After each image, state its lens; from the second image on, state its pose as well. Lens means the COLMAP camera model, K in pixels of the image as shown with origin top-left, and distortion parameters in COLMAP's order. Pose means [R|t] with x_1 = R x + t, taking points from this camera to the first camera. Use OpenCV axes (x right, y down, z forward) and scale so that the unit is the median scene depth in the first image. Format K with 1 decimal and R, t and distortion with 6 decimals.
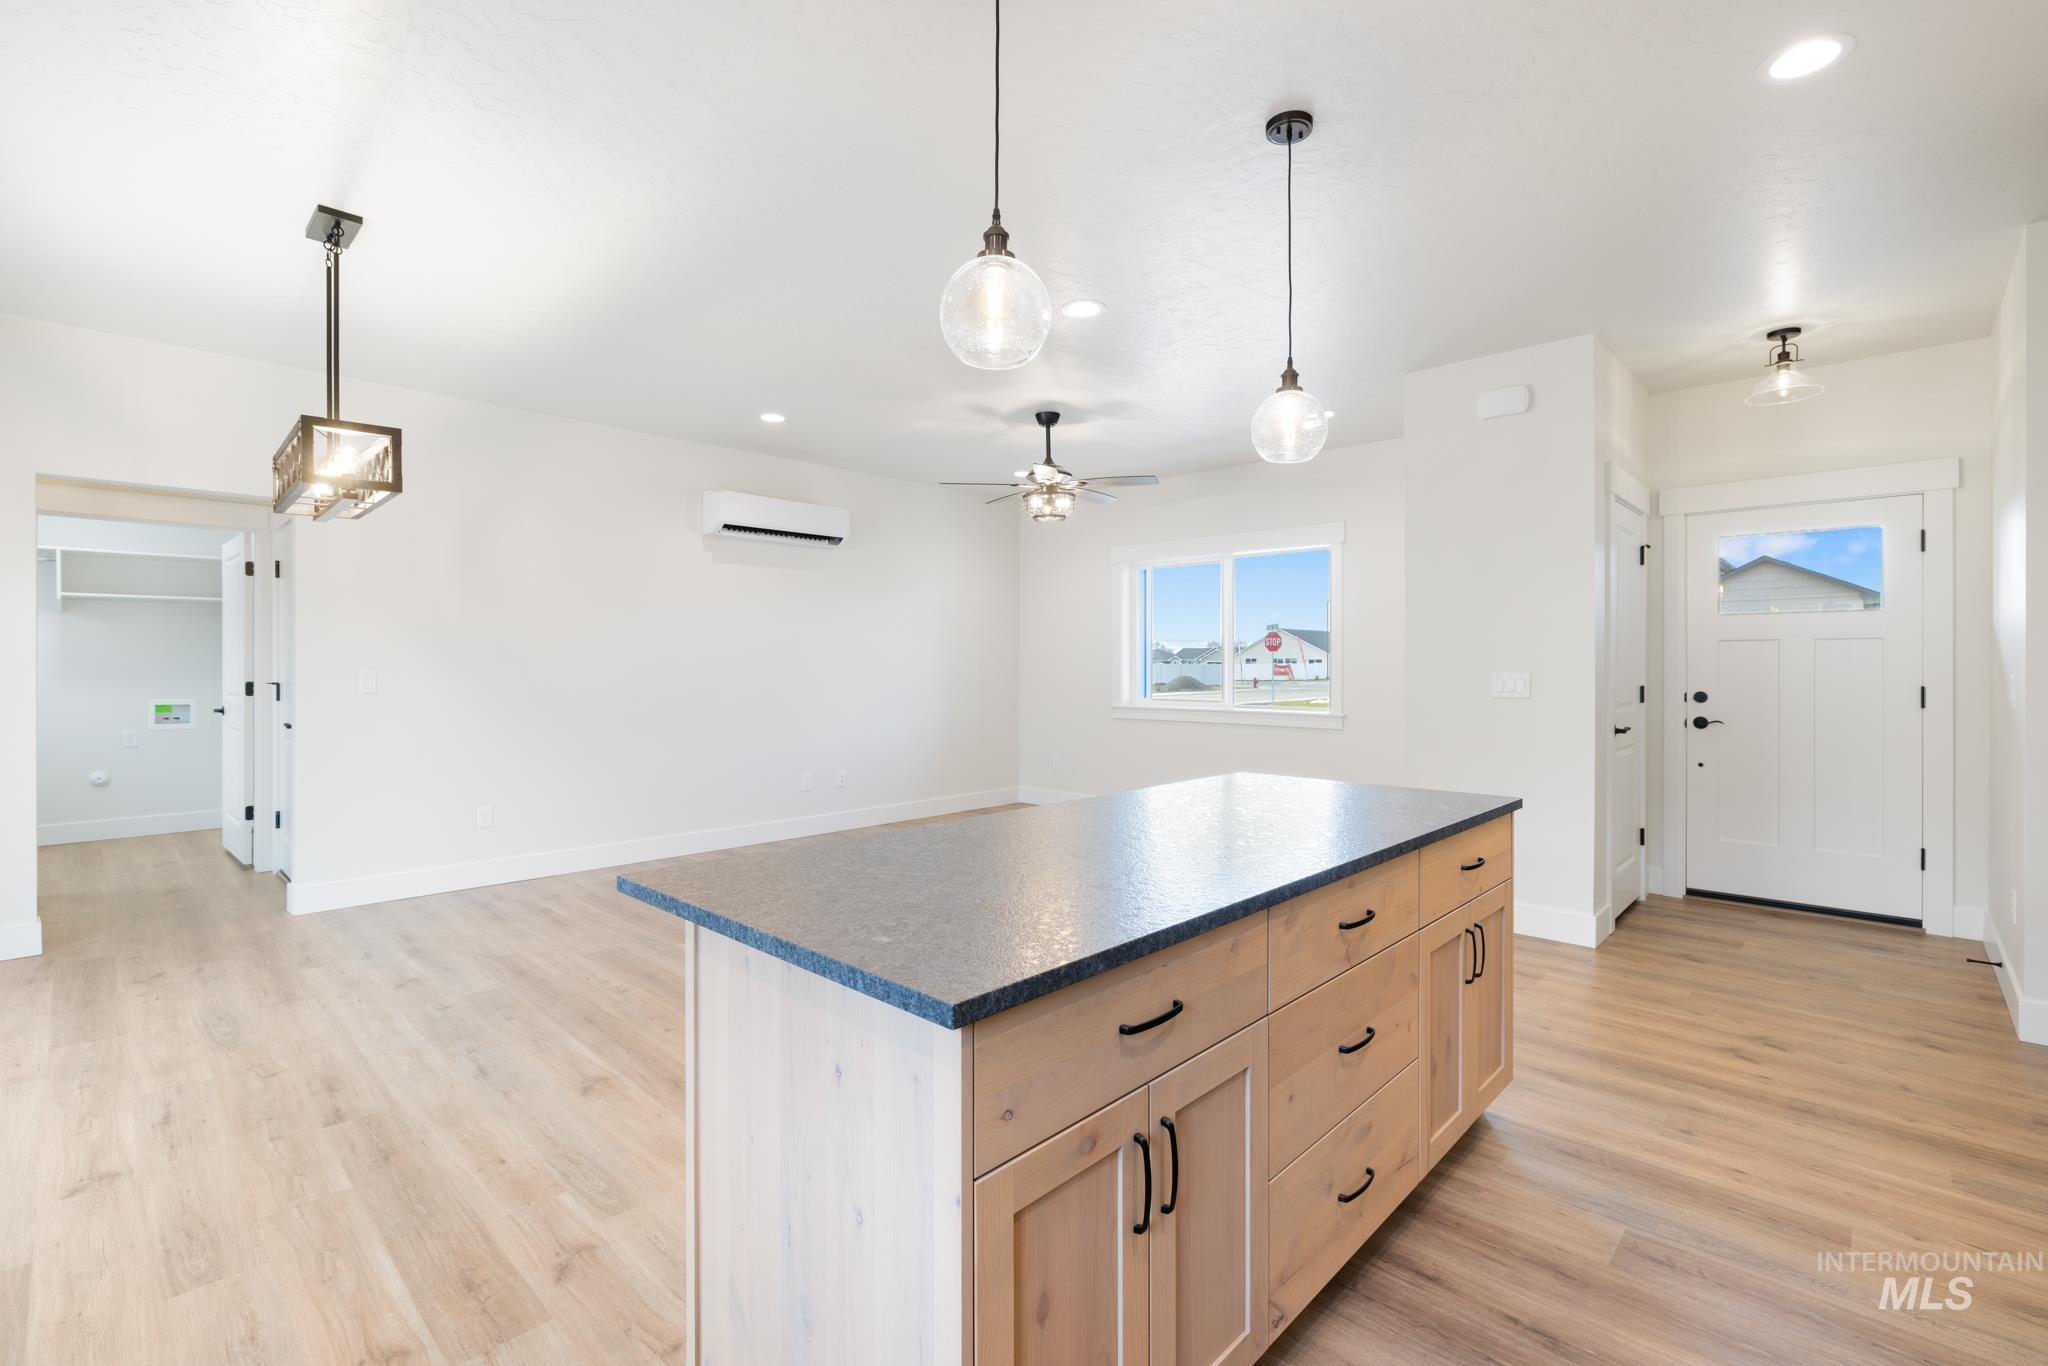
lens RADIAL K [[896.9, 0, 1027.0], [0, 896.9, 668.0], [0, 0, 1]] dist [-0.004017, -0.000231]
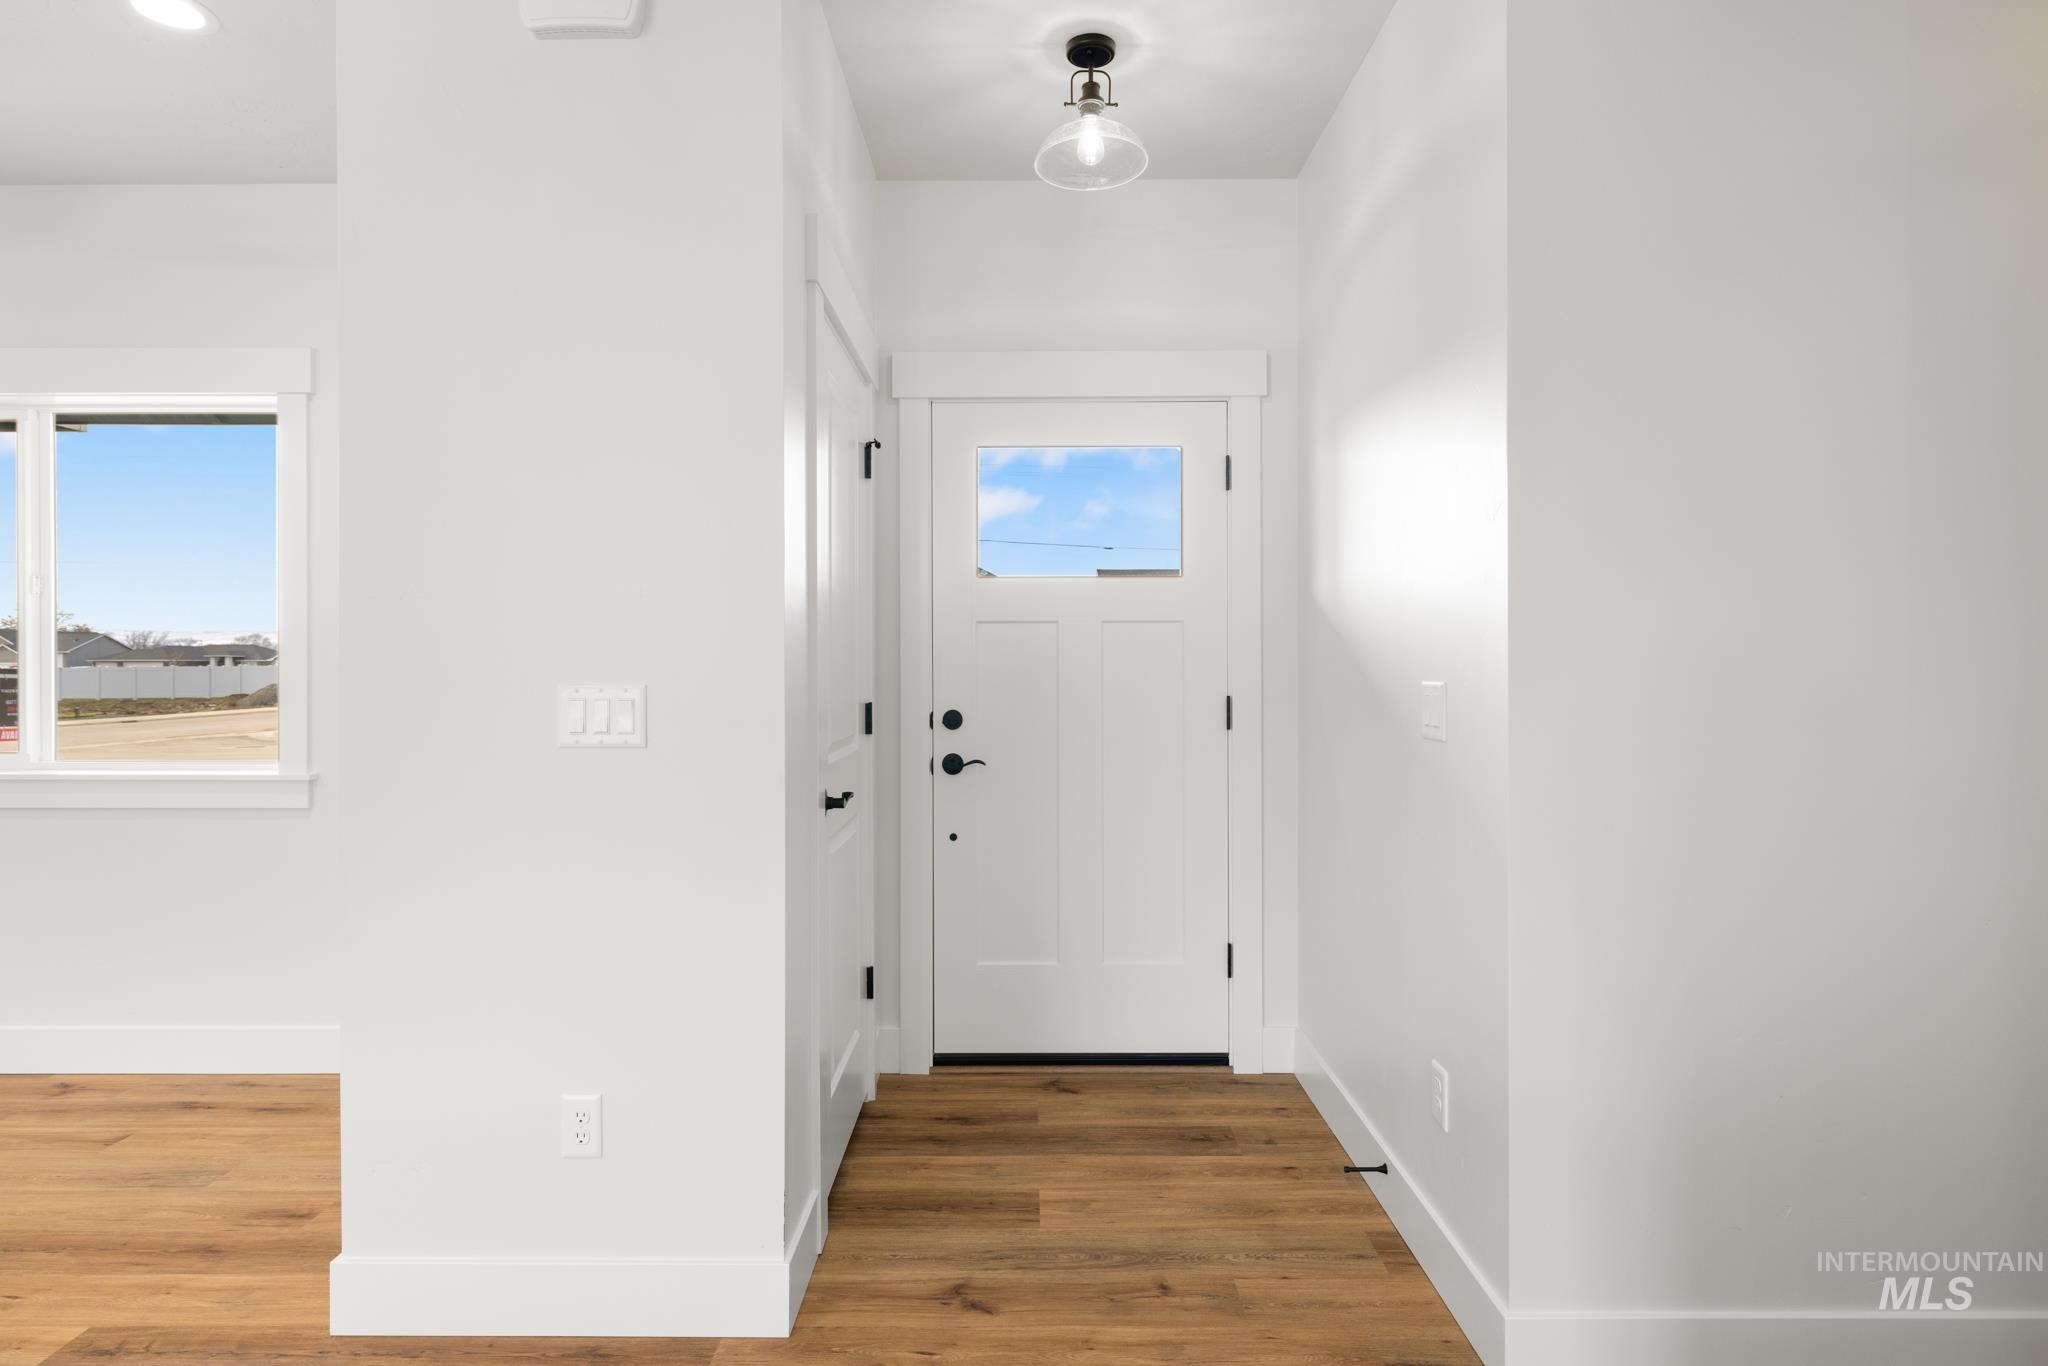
lens RADIAL K [[1104.1, 0, 1030.5], [0, 1104.1, 668.4], [0, 0, 1]] dist [-0.012388, 0.000742]
pose [[0.723706, -0.005008, 0.690090, 0.327653], [0.002718, 0.999987, 0.004406, -0.003713], [-0.690103, -0.001313, 0.723710, 0.494383]]
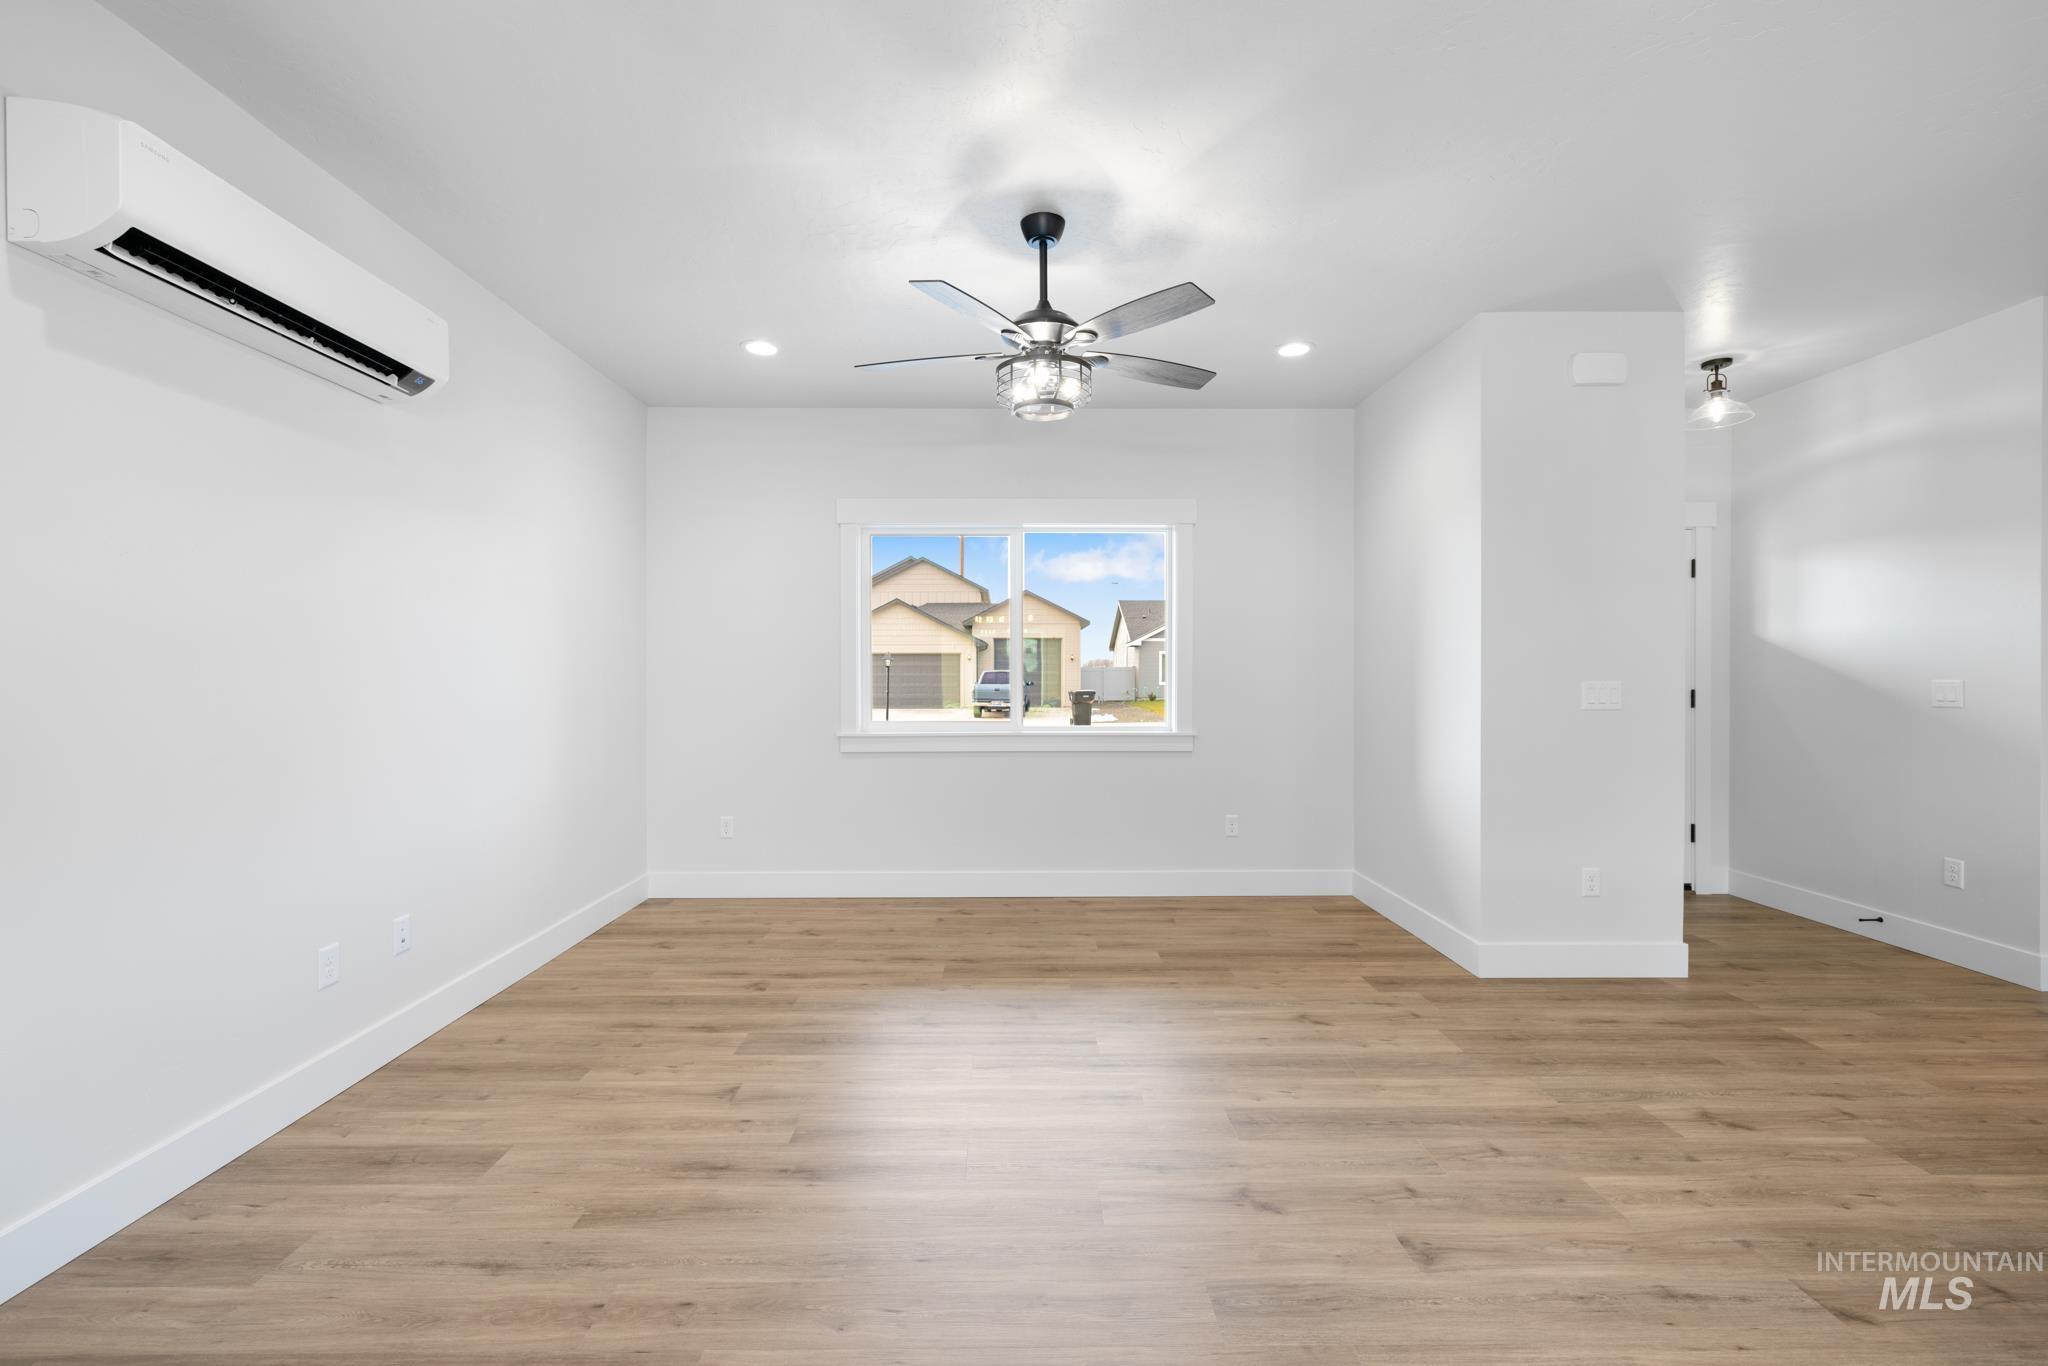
lens RADIAL K [[853.8, 0, 1023.4], [0, 853.8, 681.9], [0, 0, 1]] dist [-0.000415, 0.000191]
pose [[0.723844, -0.008513, 0.689911, -0.424867], [0.004776, 0.999962, 0.007329, -0.002505], [-0.689947, -0.002010, 0.723857, 0.754948]]
